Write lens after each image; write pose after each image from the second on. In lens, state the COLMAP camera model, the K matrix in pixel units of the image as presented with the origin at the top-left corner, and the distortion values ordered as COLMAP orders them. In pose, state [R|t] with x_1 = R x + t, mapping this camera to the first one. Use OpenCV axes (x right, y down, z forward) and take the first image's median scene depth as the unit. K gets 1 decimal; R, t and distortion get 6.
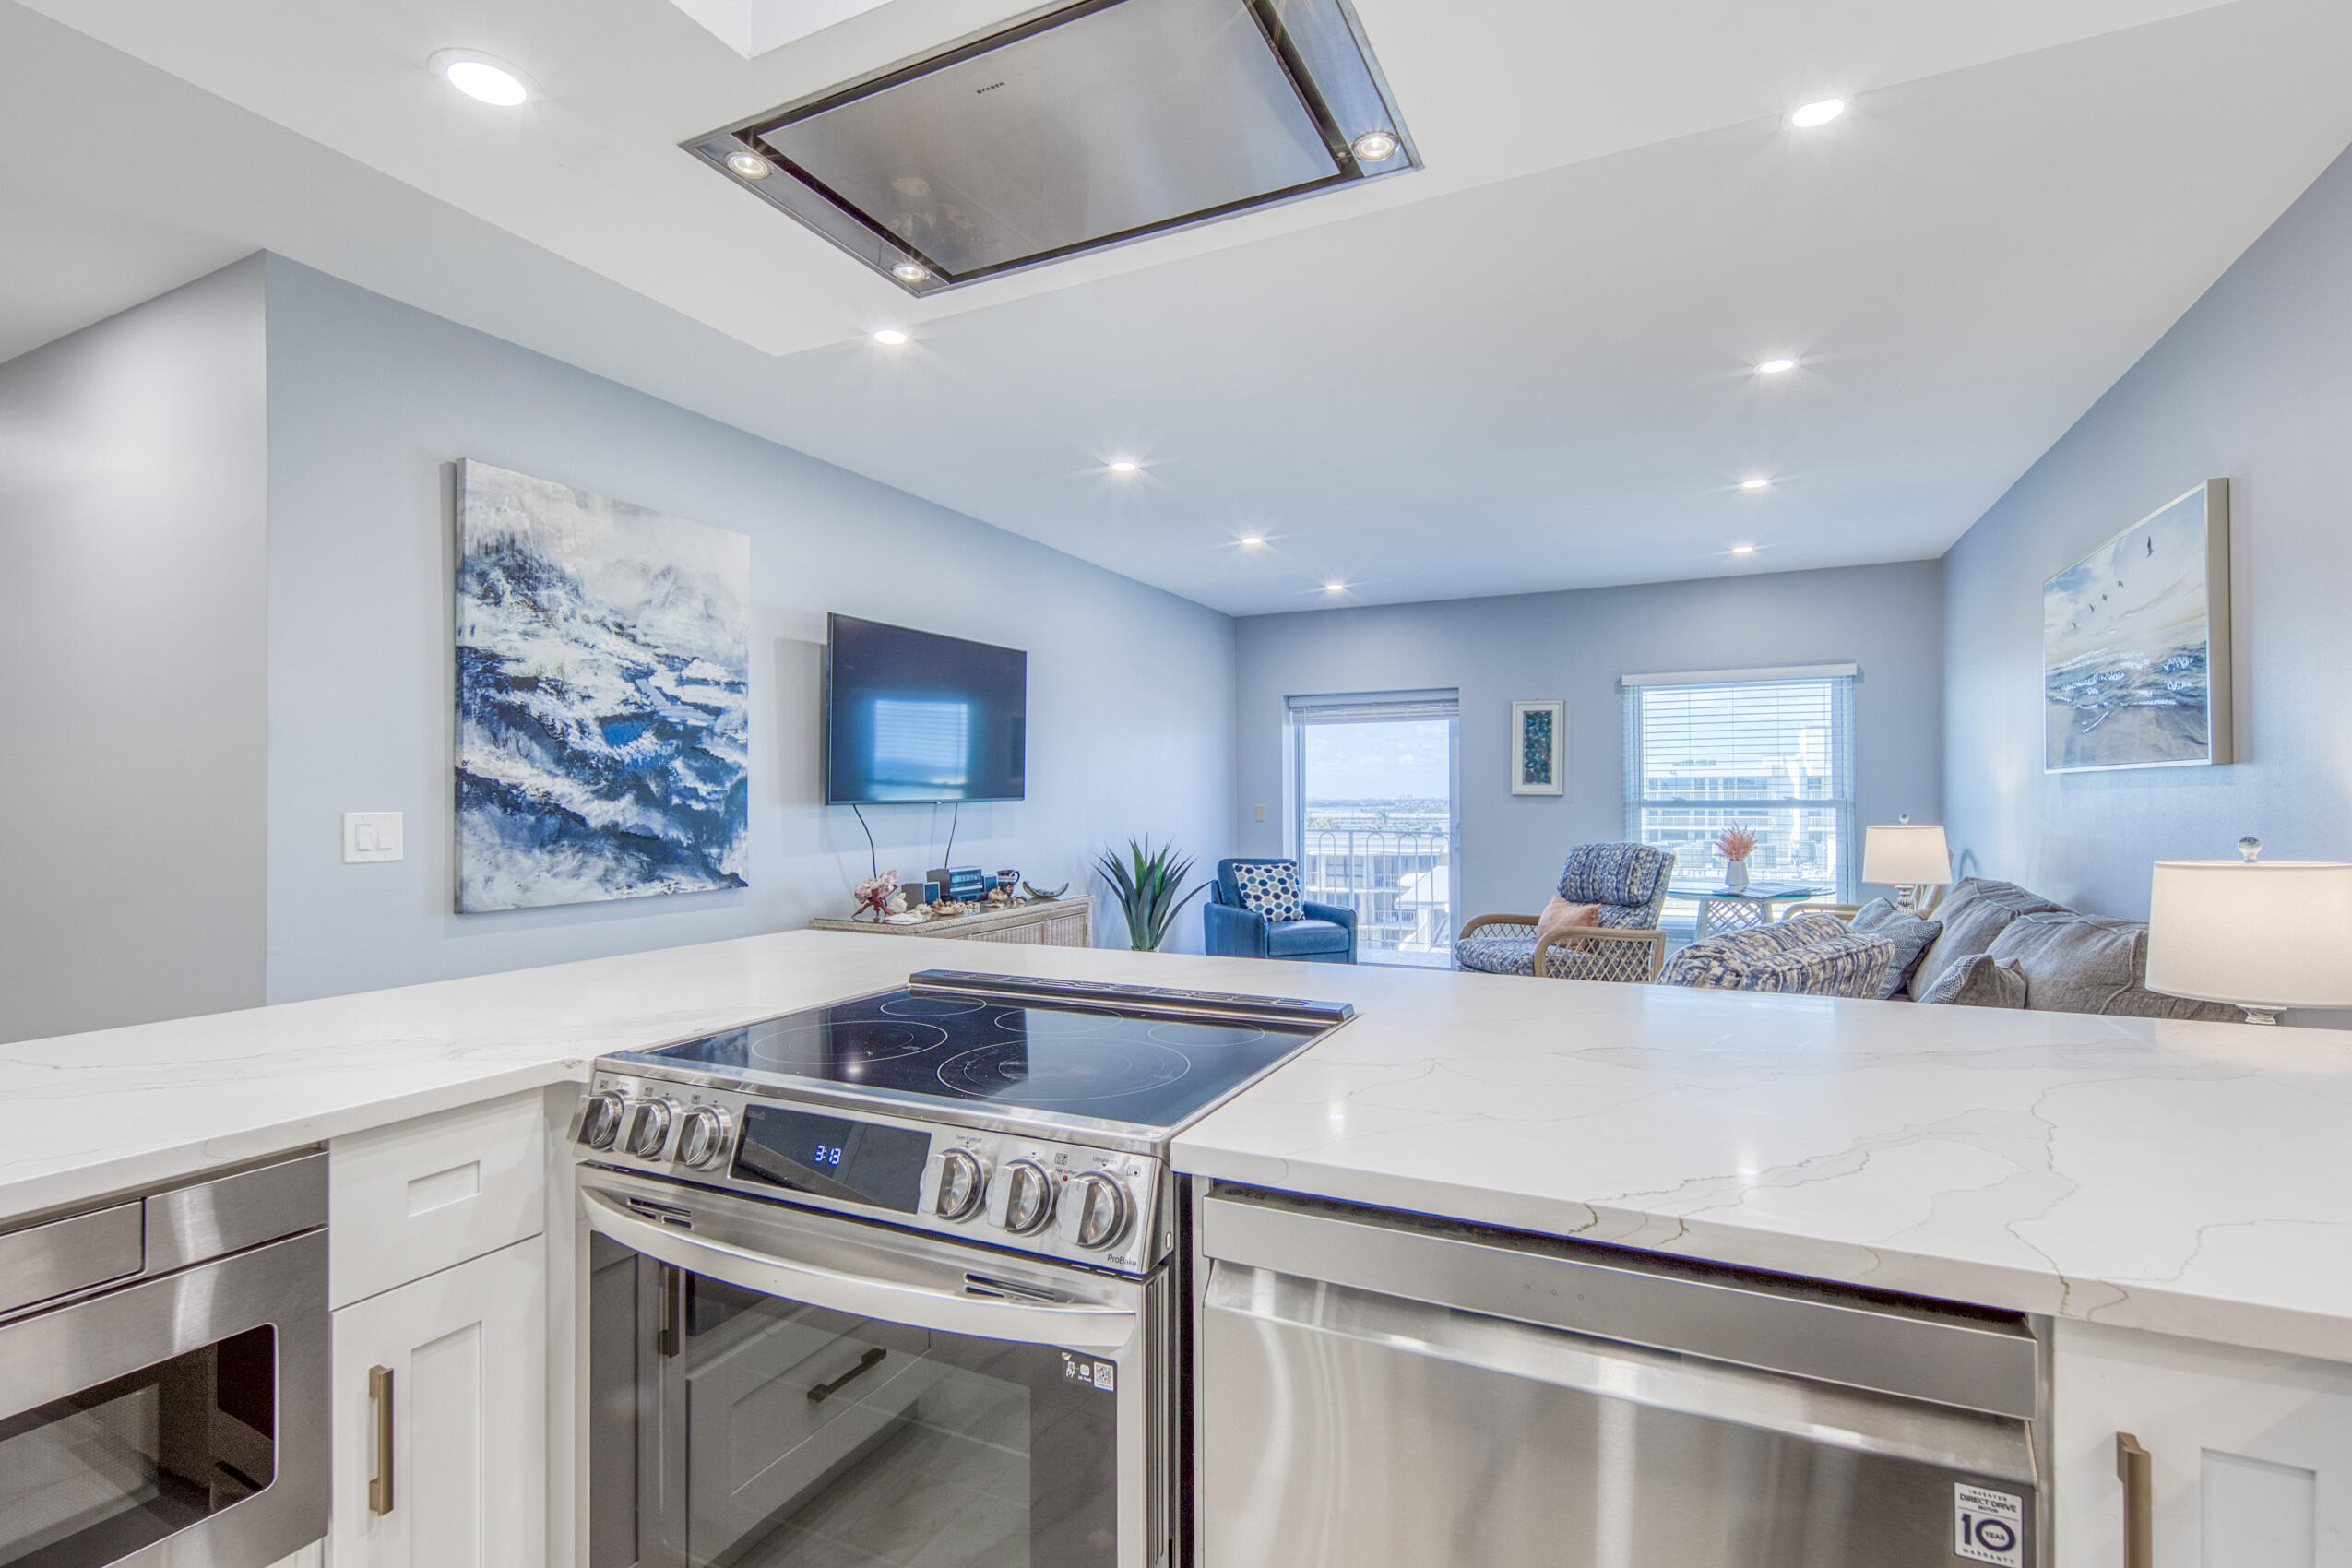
lens RADIAL K [[1044.3, 0, 1196.2], [0, 1044.3, 792.7], [0, 0, 1]] dist [0.006414, -0.001733]
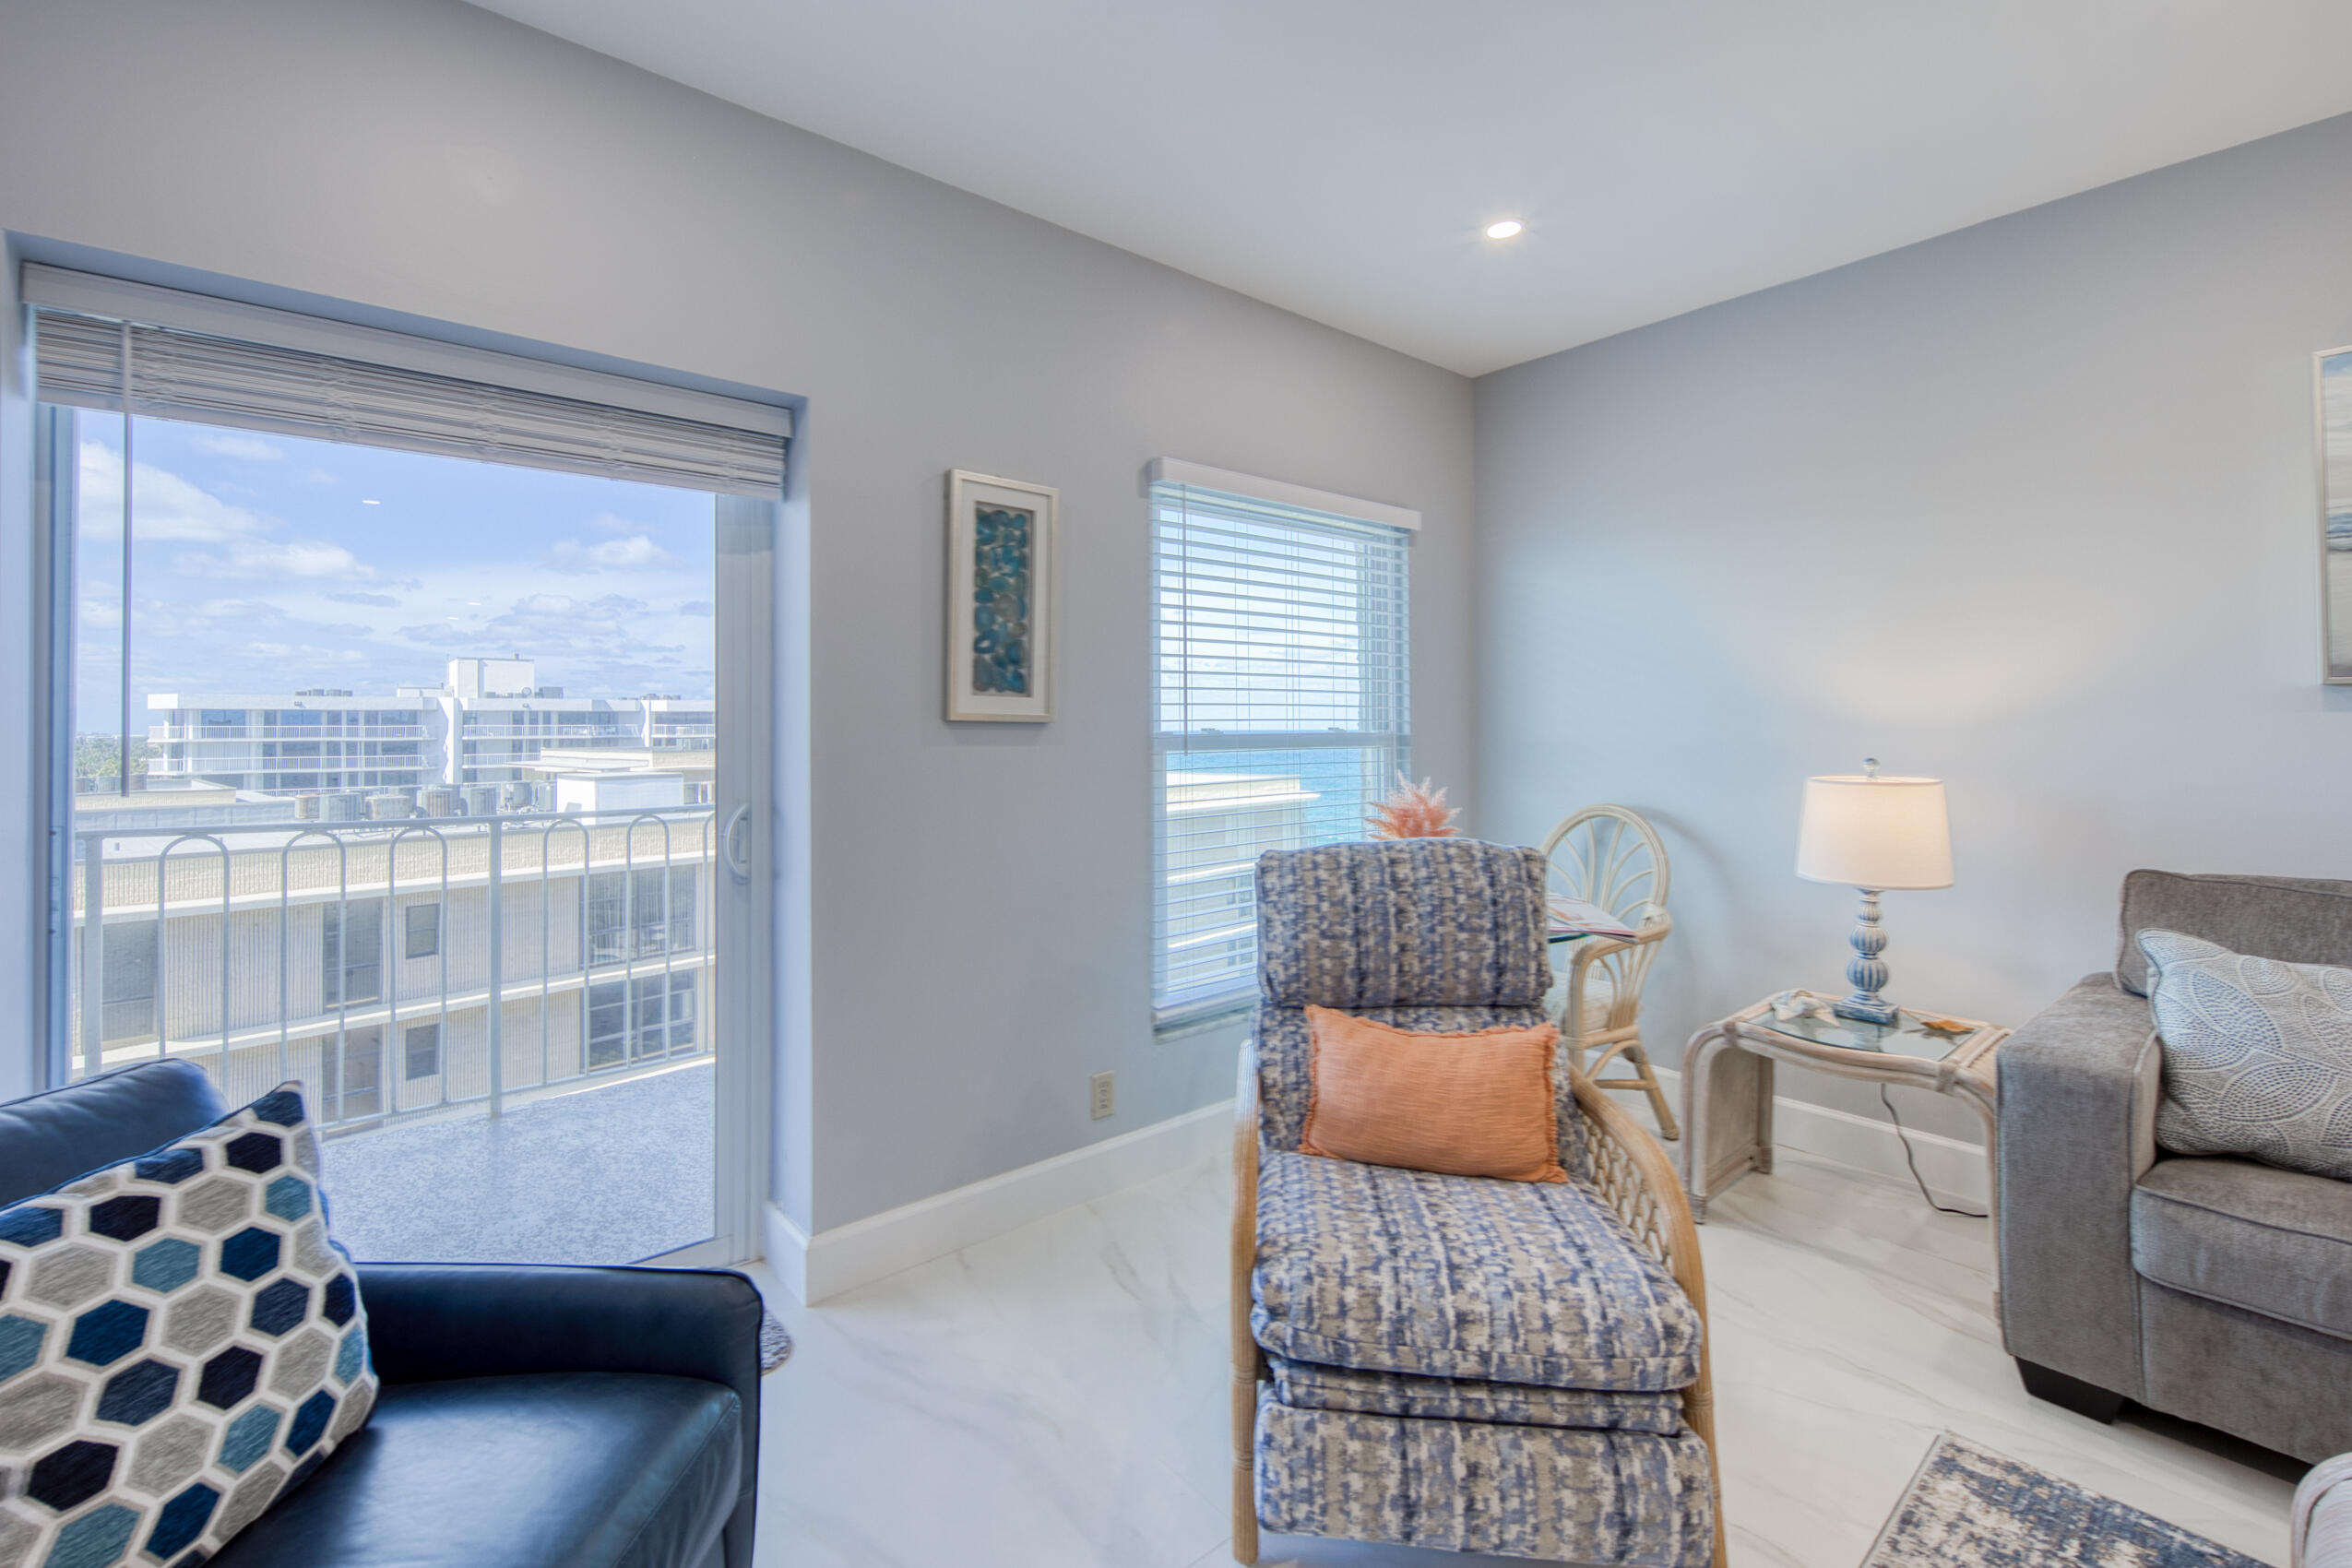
lens RADIAL K [[1044.3, 0, 1123.3], [0, 1044.3, 710.0], [0, 0, 1]] dist [0.006414, -0.001733]
pose [[0.439693, 0.019809, 0.897930, -0.009216], [-0.003508, 0.999787, -0.020338, 0.013322], [-0.898141, 0.005793, 0.439669, 1.938192]]
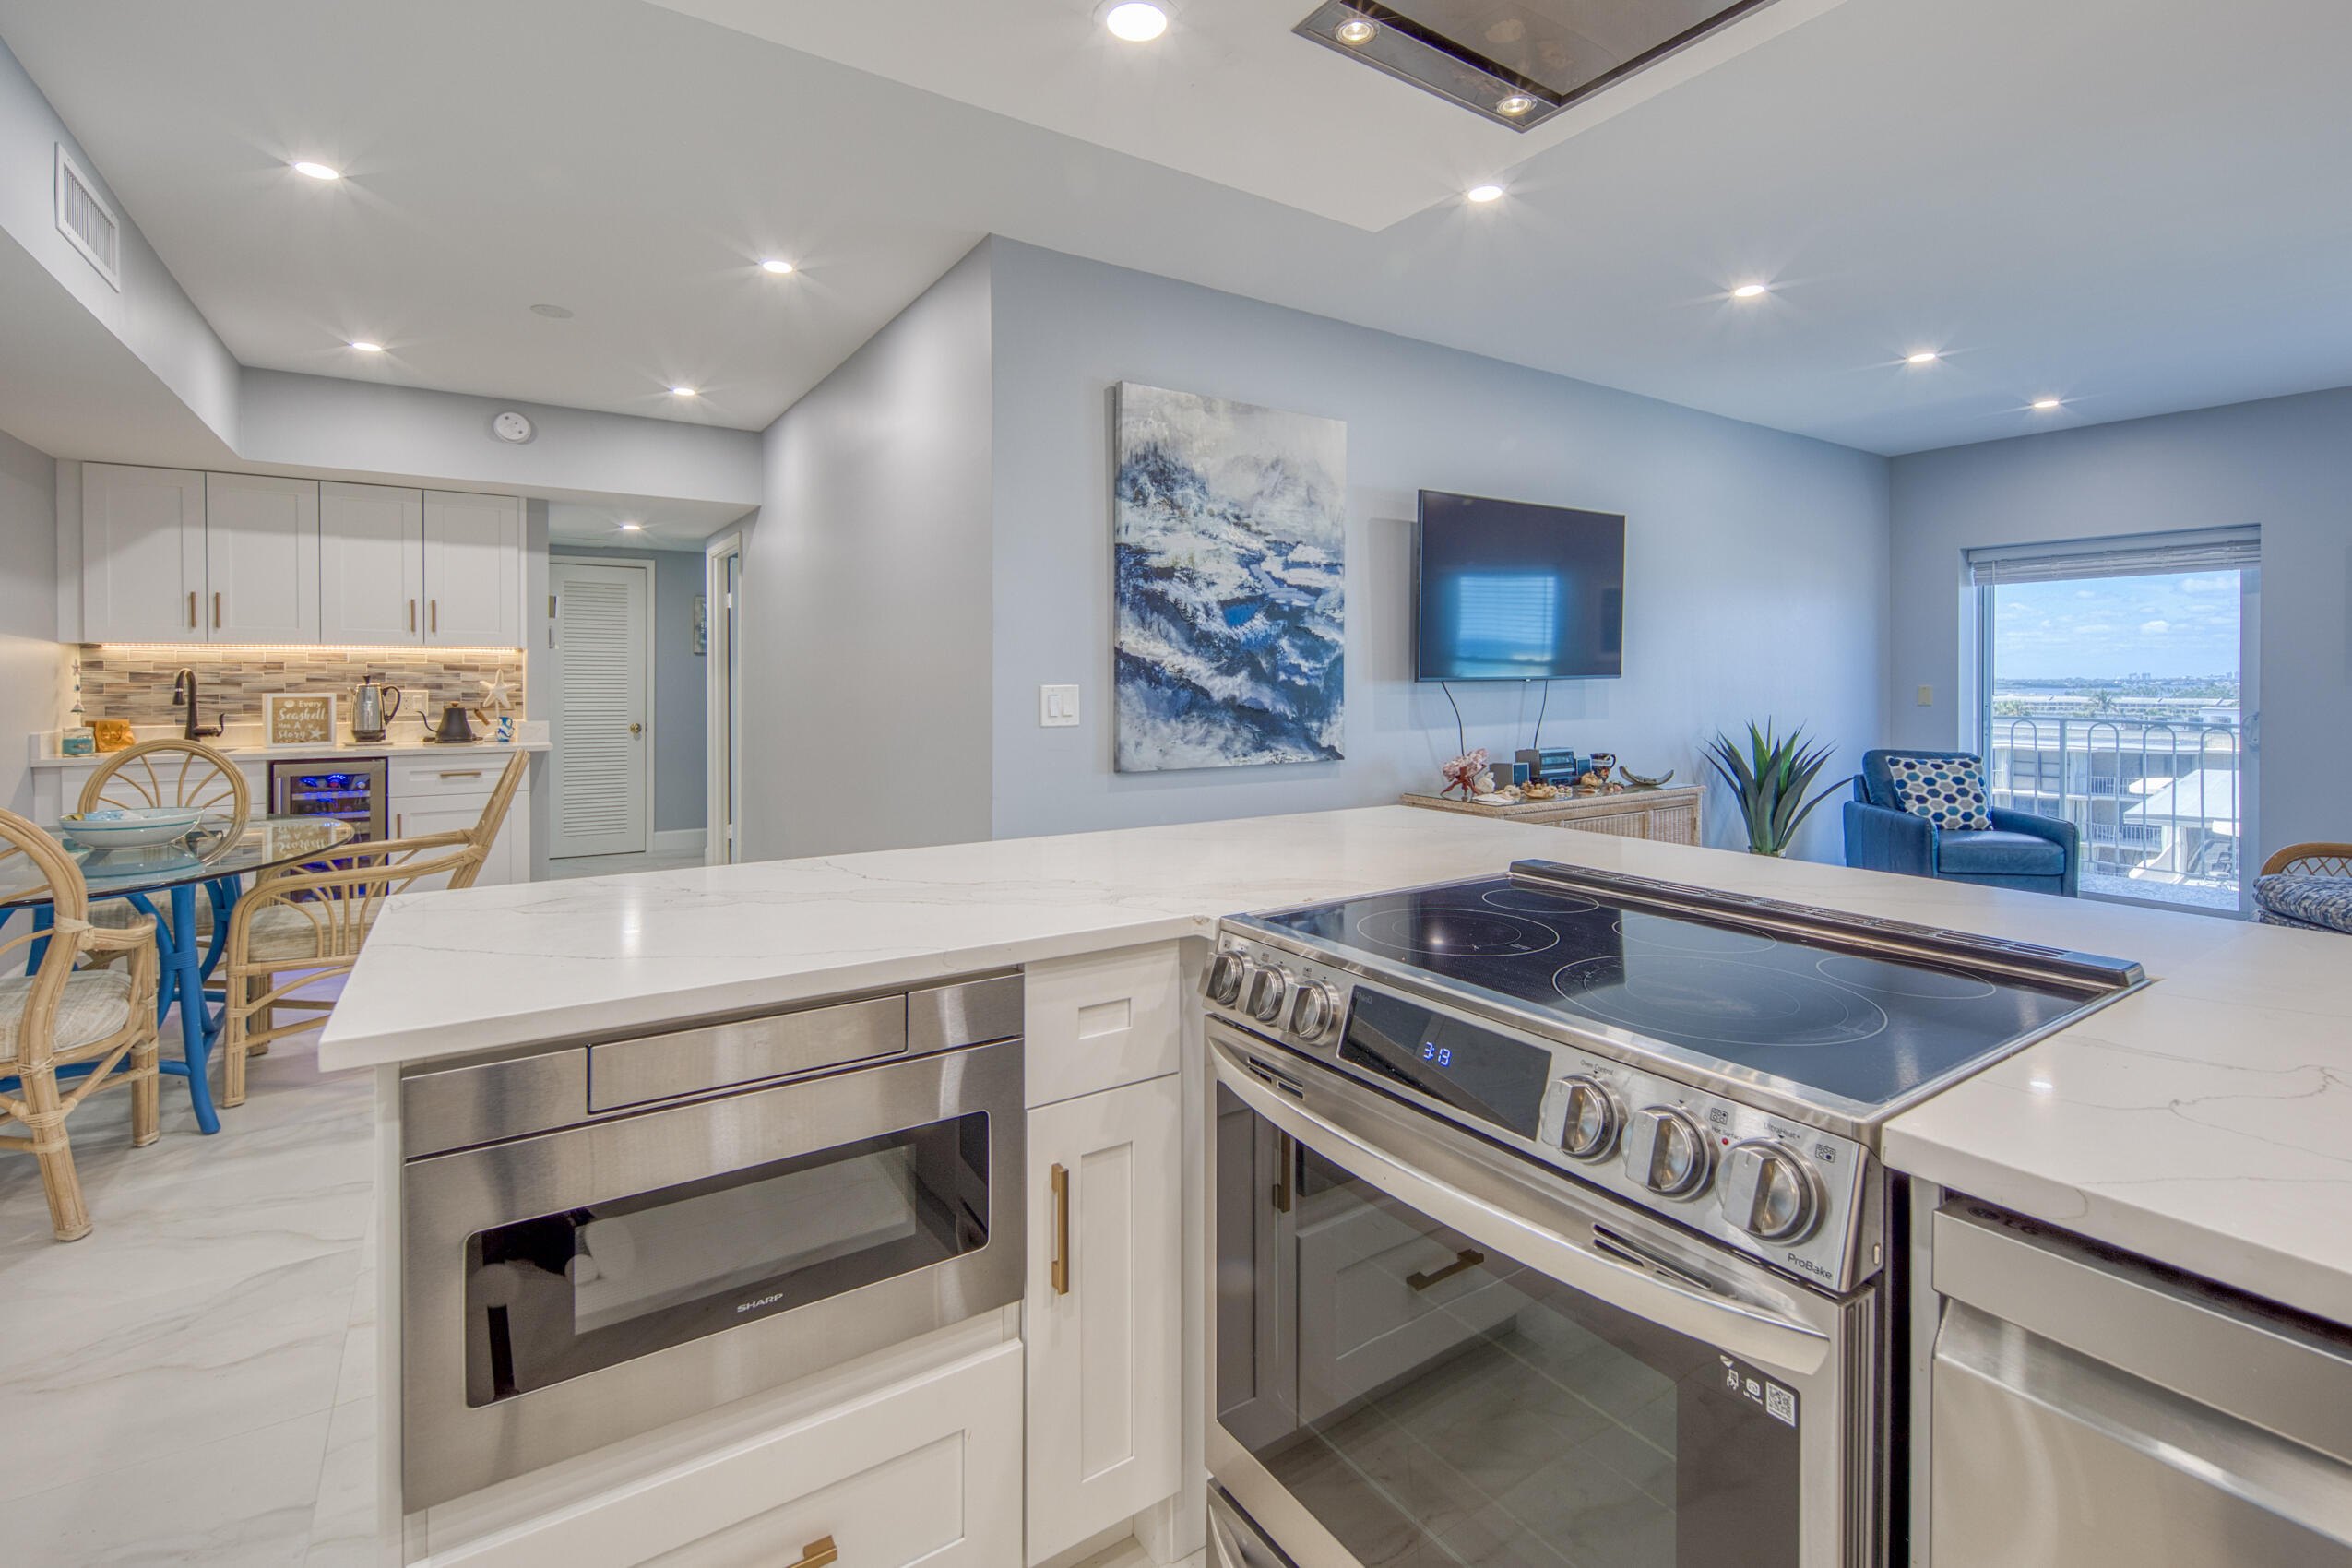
lens RADIAL K [[1044.3, 0, 1209.1], [0, 1044.3, 680.7], [0, 0, 1]] dist [0.006414, -0.001733]
pose [[0.863817, 0.005261, -0.503779, -0.023901], [-0.000541, 0.999955, 0.009516, 0.001603], [0.503806, -0.007948, 0.863780, 0.037767]]
